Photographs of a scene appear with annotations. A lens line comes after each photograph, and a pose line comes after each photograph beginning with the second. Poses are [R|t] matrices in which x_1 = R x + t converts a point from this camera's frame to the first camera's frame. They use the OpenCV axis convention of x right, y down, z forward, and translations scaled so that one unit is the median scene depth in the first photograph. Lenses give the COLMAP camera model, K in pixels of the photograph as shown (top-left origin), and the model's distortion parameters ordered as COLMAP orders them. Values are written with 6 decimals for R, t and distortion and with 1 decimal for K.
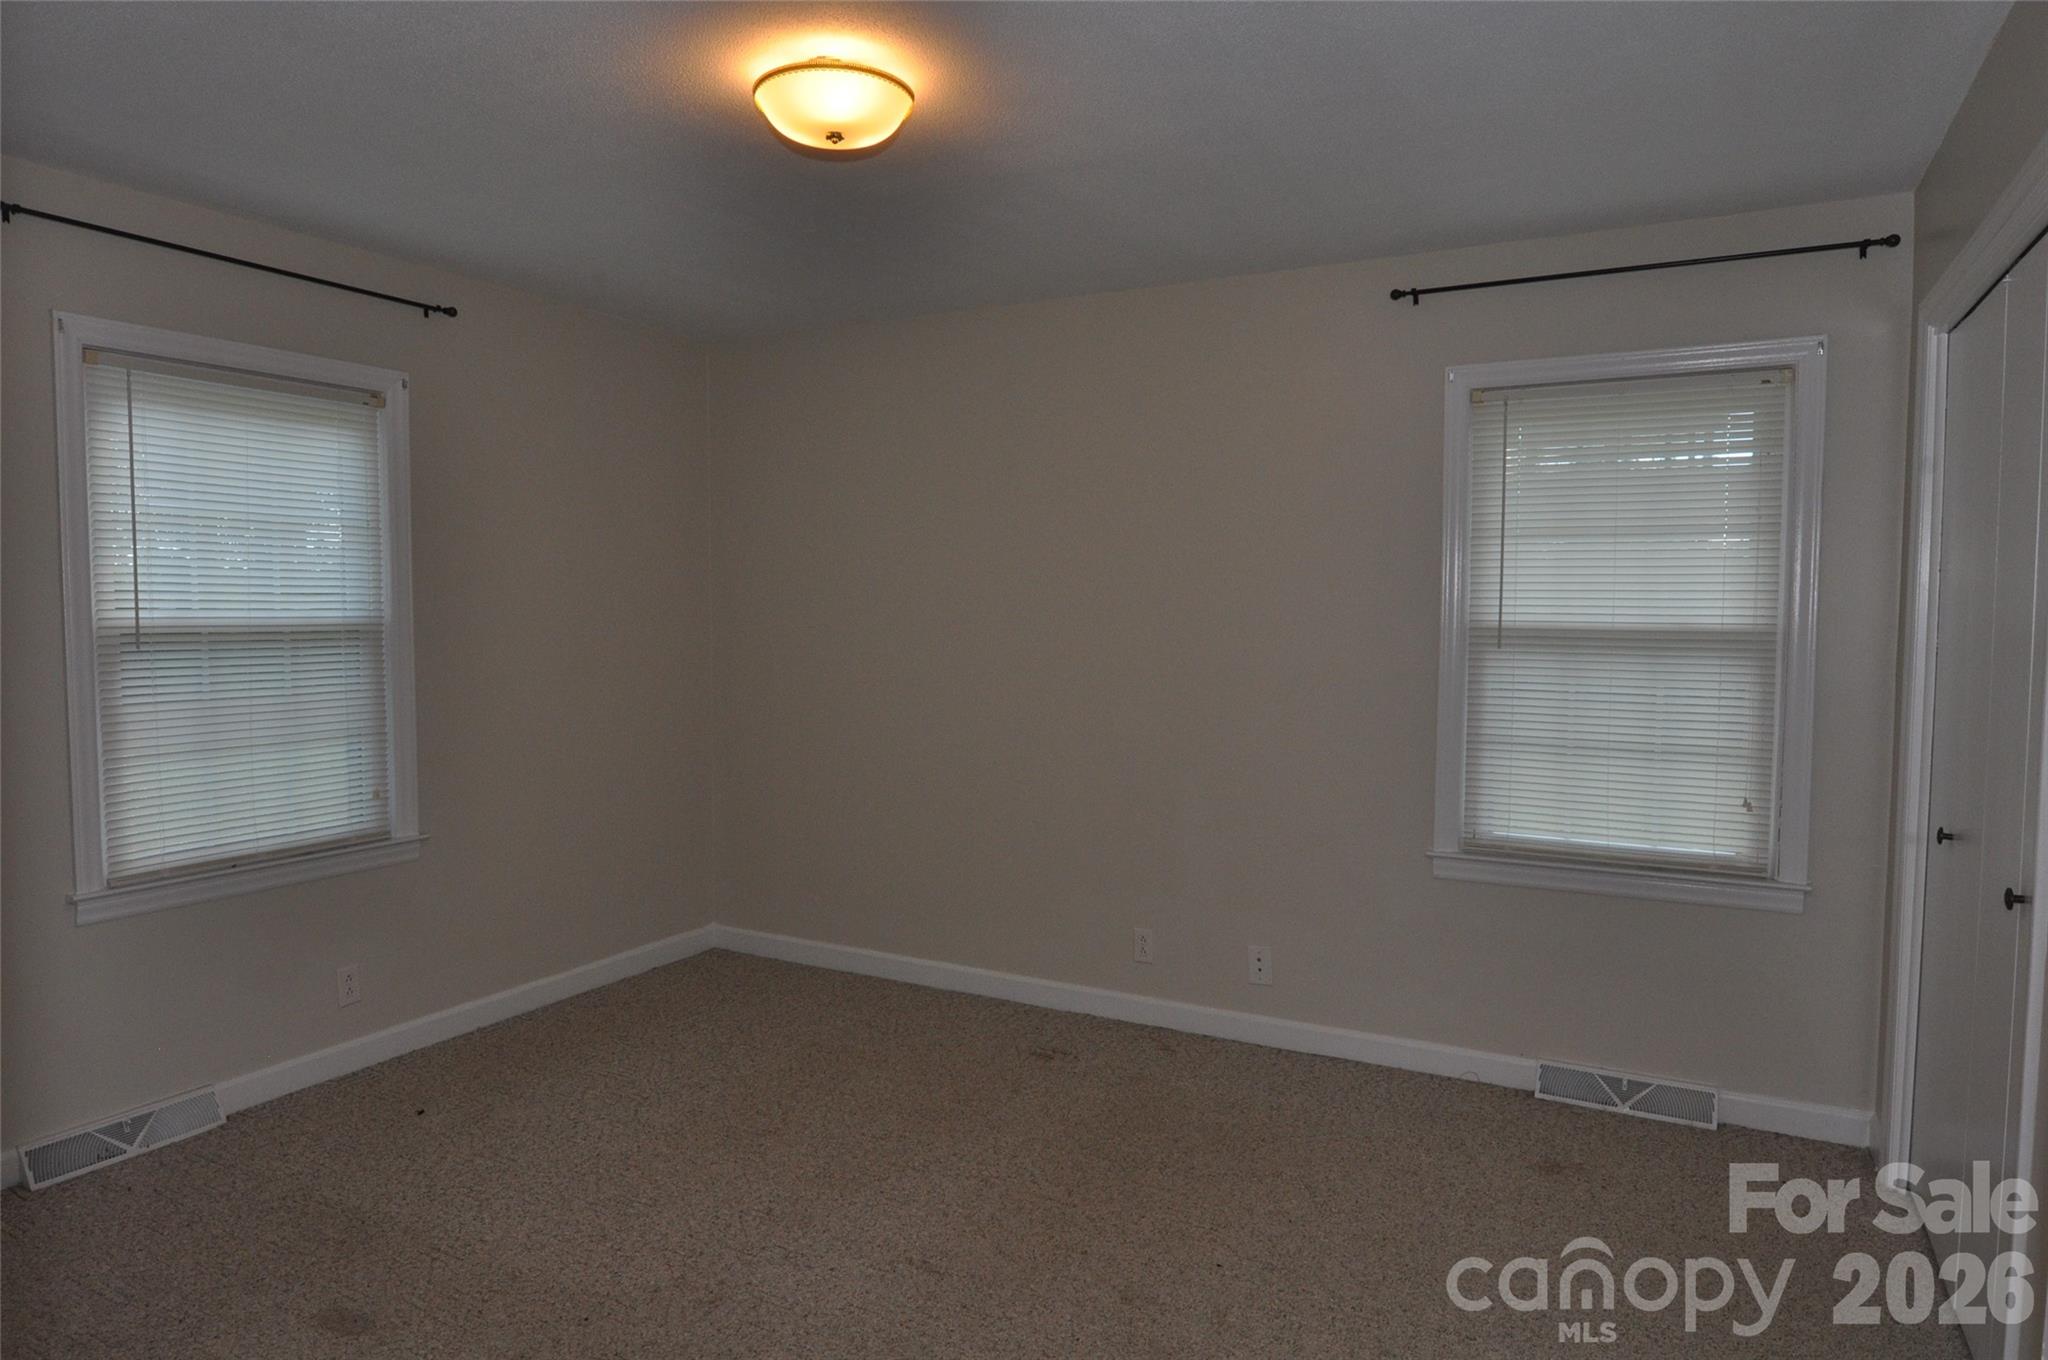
lens RADIAL K [[1248.3, 0, 1024.0], [0, 1248.3, 680.0], [0, 0, 1]] dist [-0.010254, -0.004193]
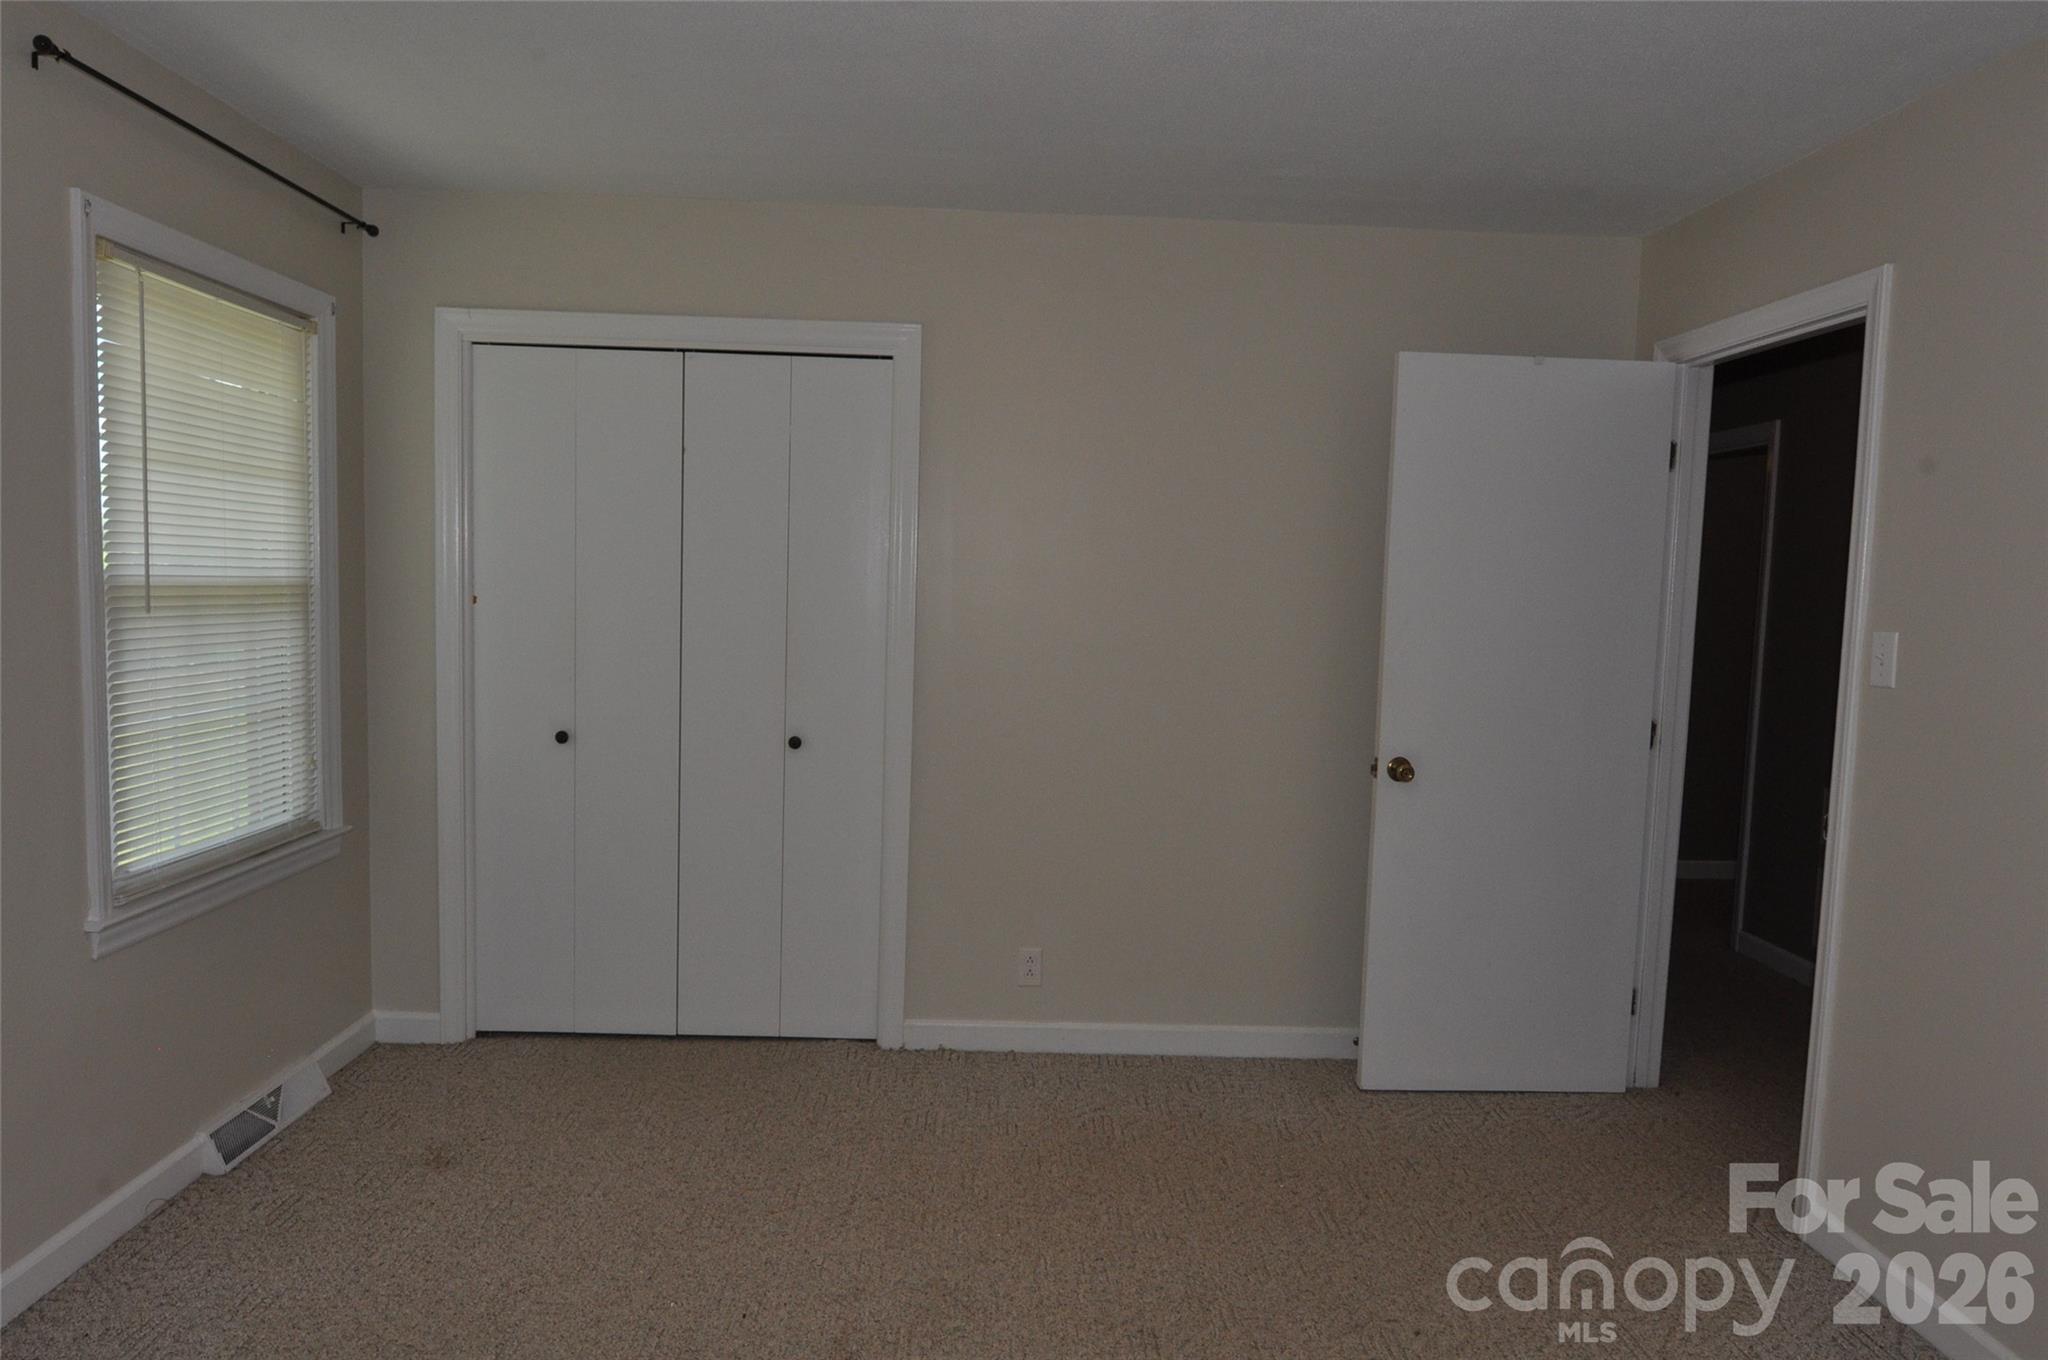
lens RADIAL K [[1248.3, 0, 1024.0], [0, 1248.3, 680.0], [0, 0, 1]] dist [-0.010254, -0.004193]
pose [[-0.507605, -0.087189, 0.857167, -0.499305], [0.018678, 0.993519, 0.112119, -0.058429], [-0.861387, 0.072923, -0.502687, 0.927428]]
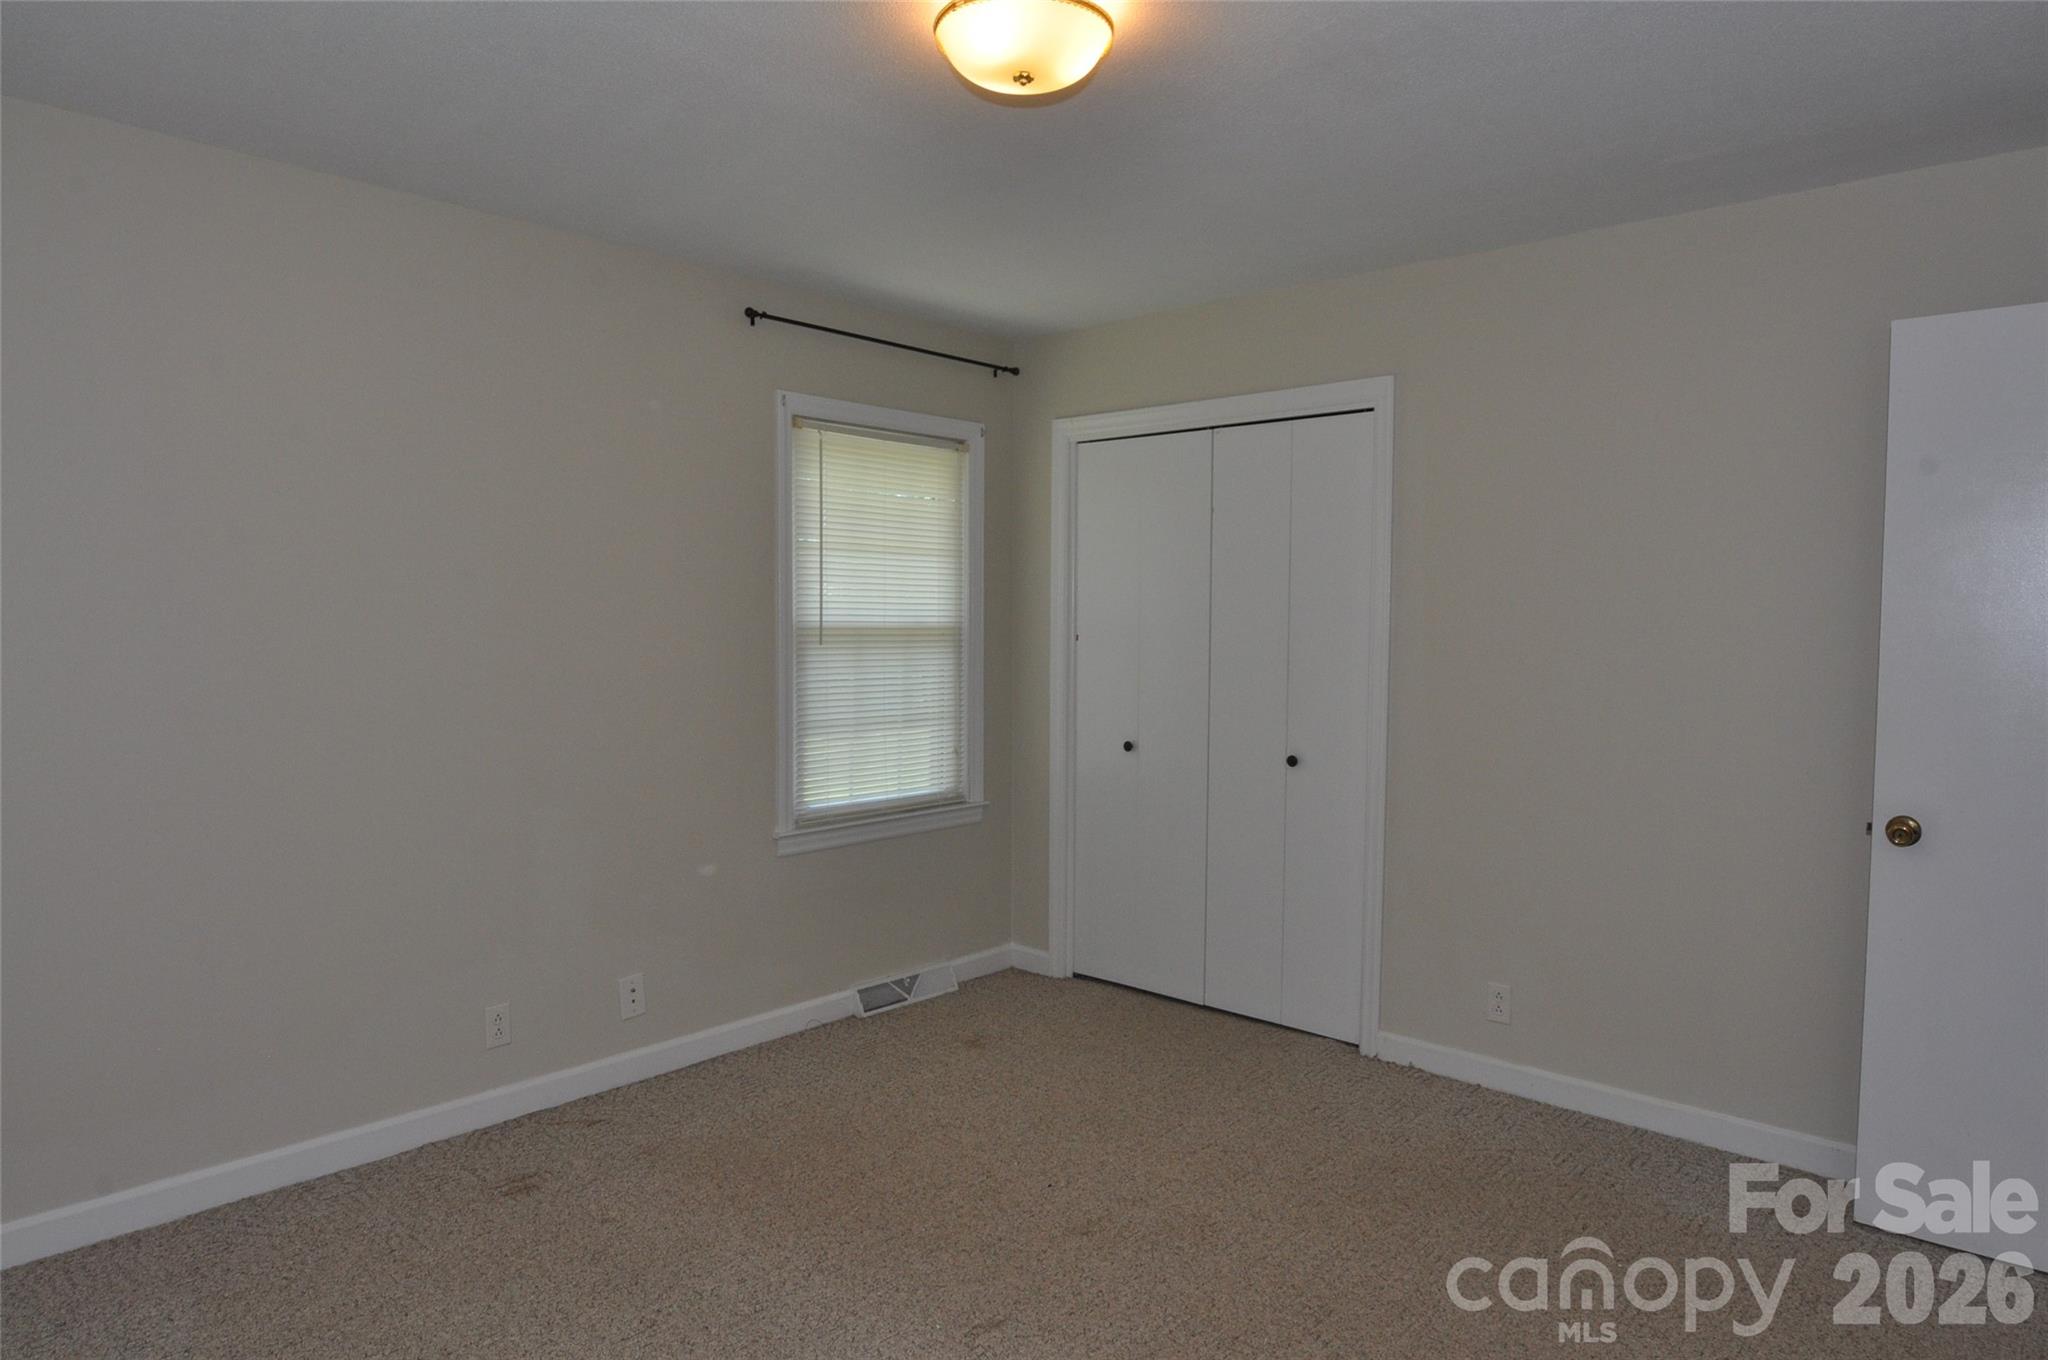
lens RADIAL K [[1248.3, 0, 1024.0], [0, 1248.3, 680.0], [0, 0, 1]] dist [-0.010254, -0.004193]
pose [[0.231627, -0.051909, 0.971419, -0.699153], [0.051816, 0.997816, 0.040965, -0.030778], [-0.971424, 0.040846, 0.233811, 0.549284]]
